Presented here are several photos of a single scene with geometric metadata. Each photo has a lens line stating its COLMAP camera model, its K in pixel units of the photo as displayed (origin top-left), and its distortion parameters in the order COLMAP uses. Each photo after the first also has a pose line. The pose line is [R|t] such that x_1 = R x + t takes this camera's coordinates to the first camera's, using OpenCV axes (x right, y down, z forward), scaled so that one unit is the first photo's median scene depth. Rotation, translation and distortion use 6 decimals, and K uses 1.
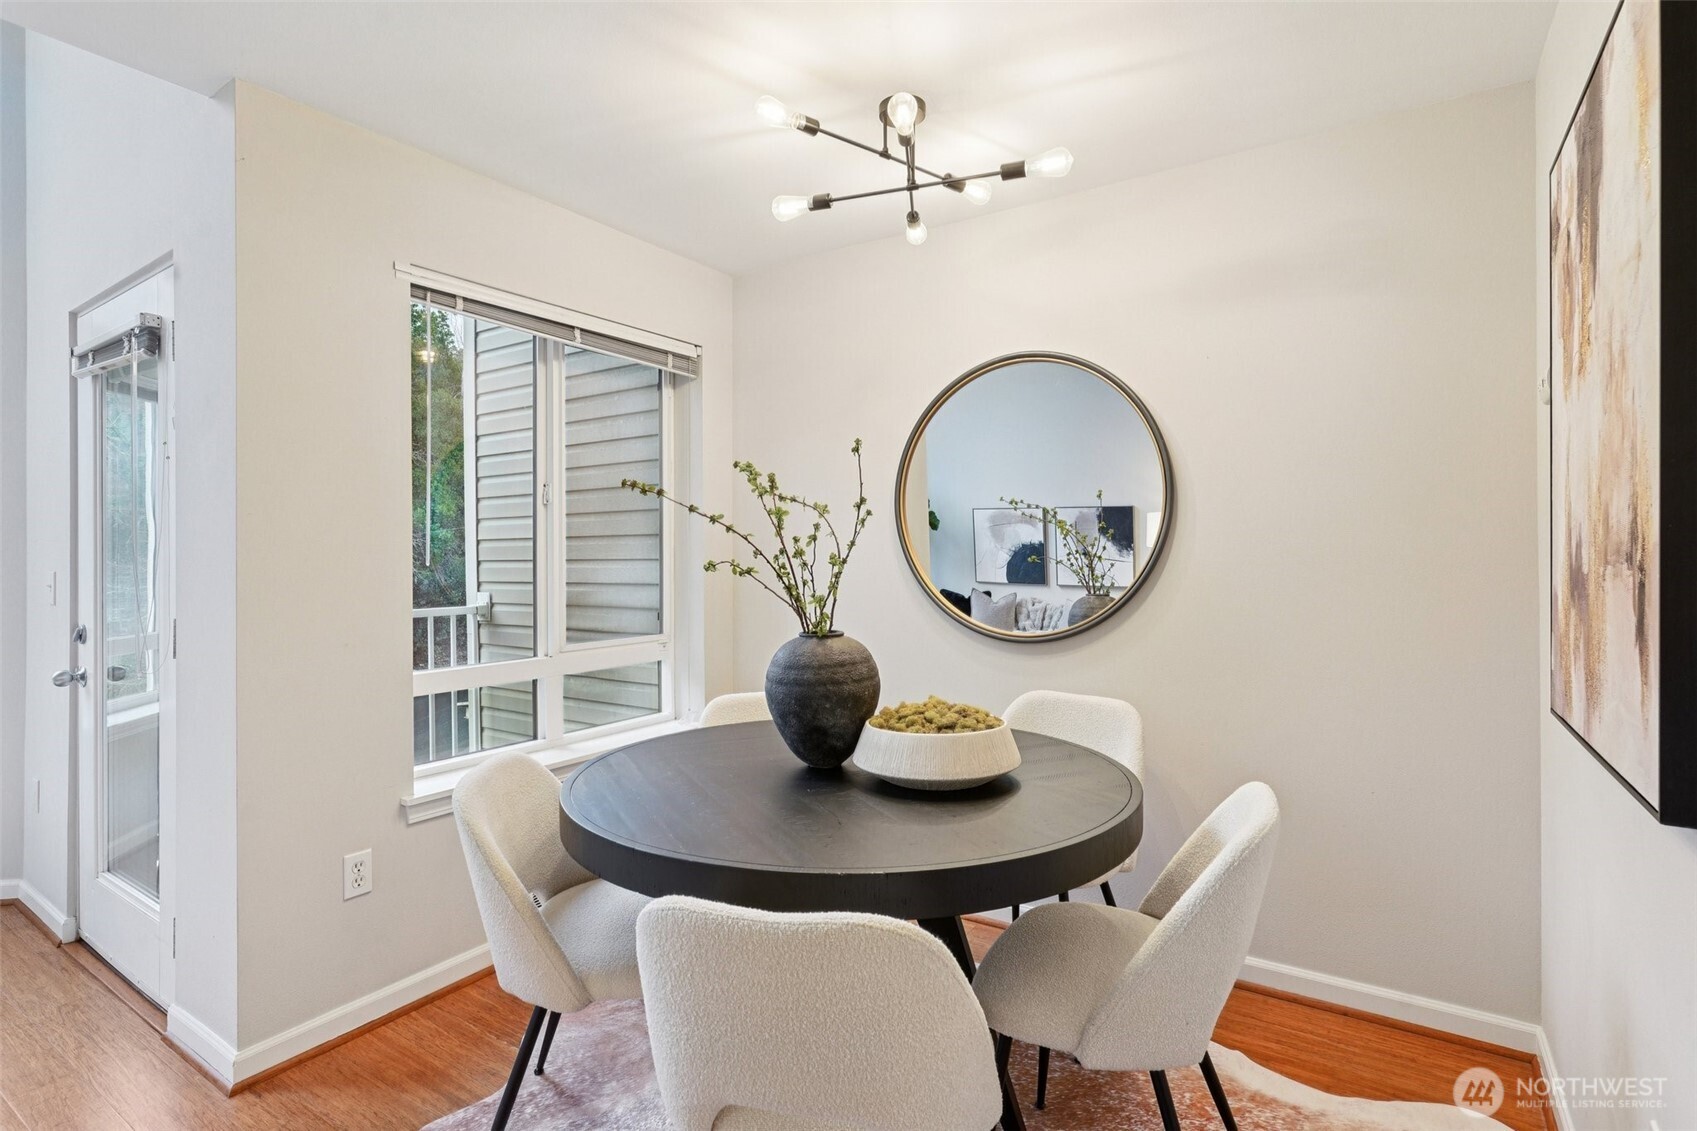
lens RADIAL K [[839.4, 0, 849.7], [0, 839.4, 549.8], [0, 0, 1]] dist [-0.000984, 0.002307]
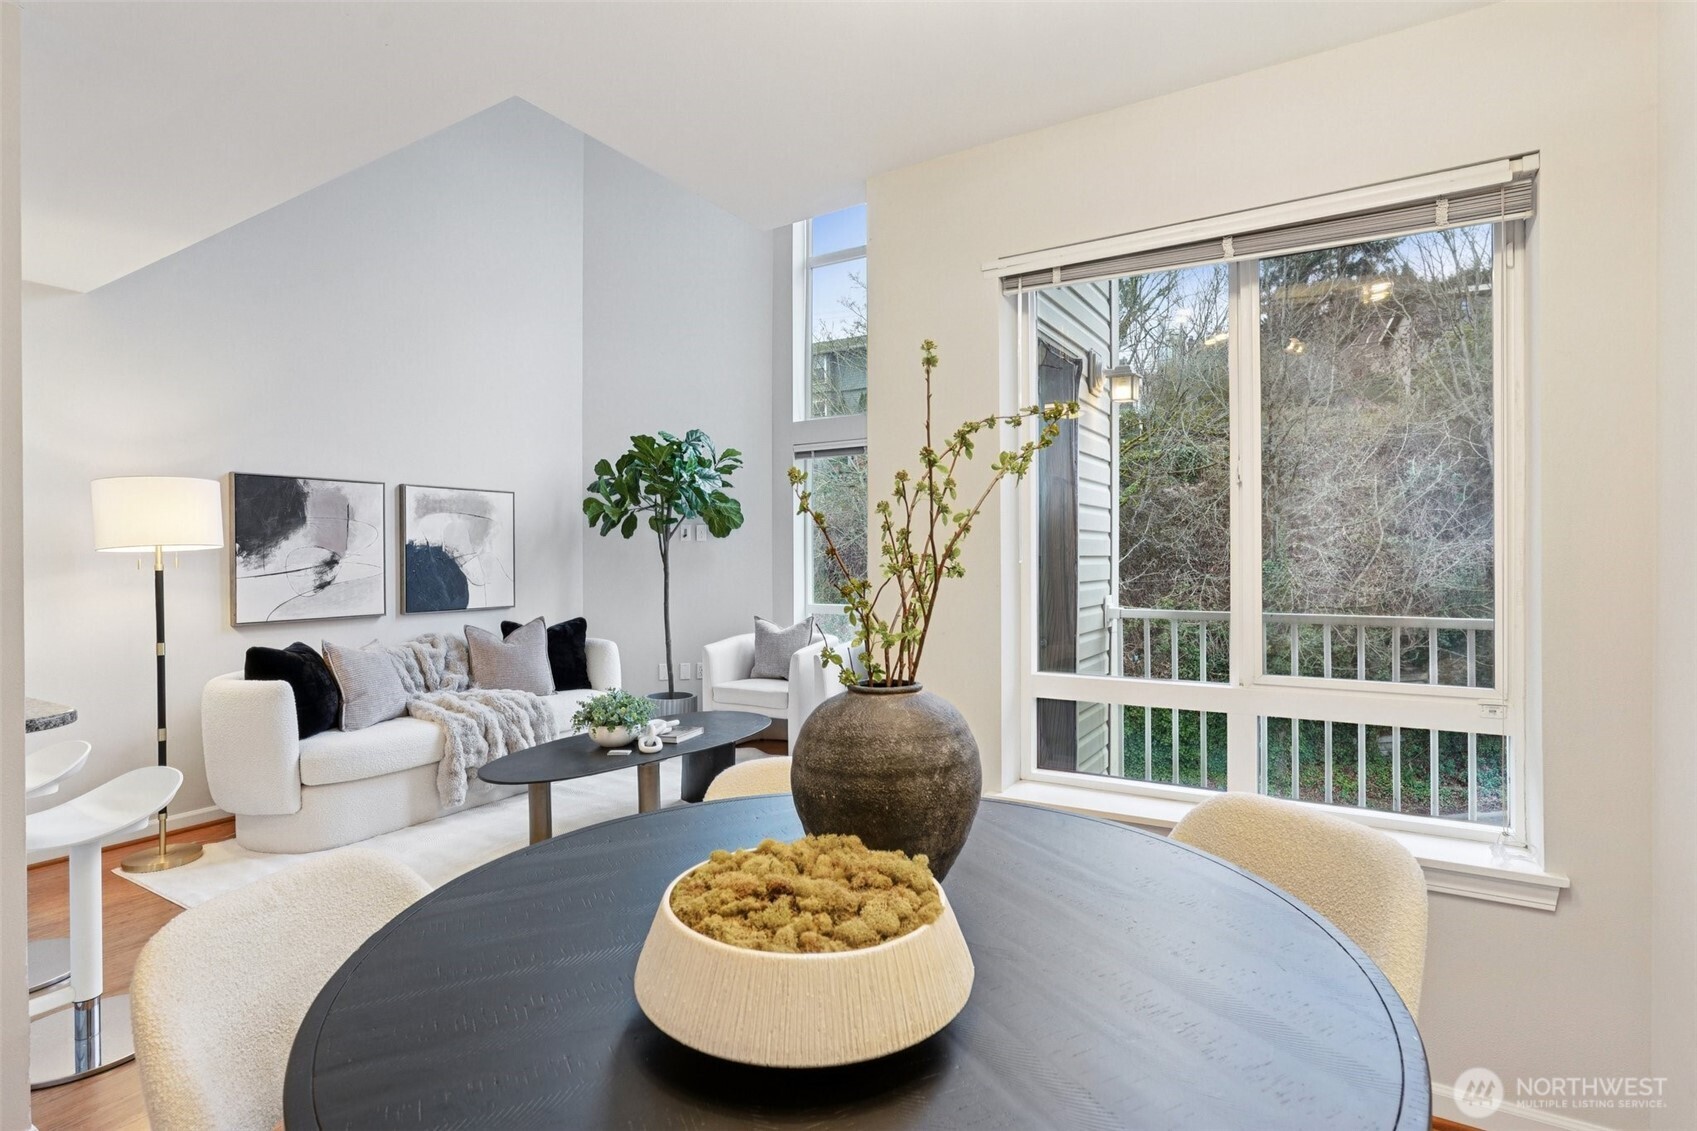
lens RADIAL K [[839.4, 0, 849.7], [0, 839.4, 549.8], [0, 0, 1]] dist [-0.000984, 0.002307]
pose [[0.052597, 0.000783, -0.998616, 0.371300], [0.007689, 0.999970, 0.001189, 0.001463], [0.998586, -0.007740, 0.052589, 0.621577]]
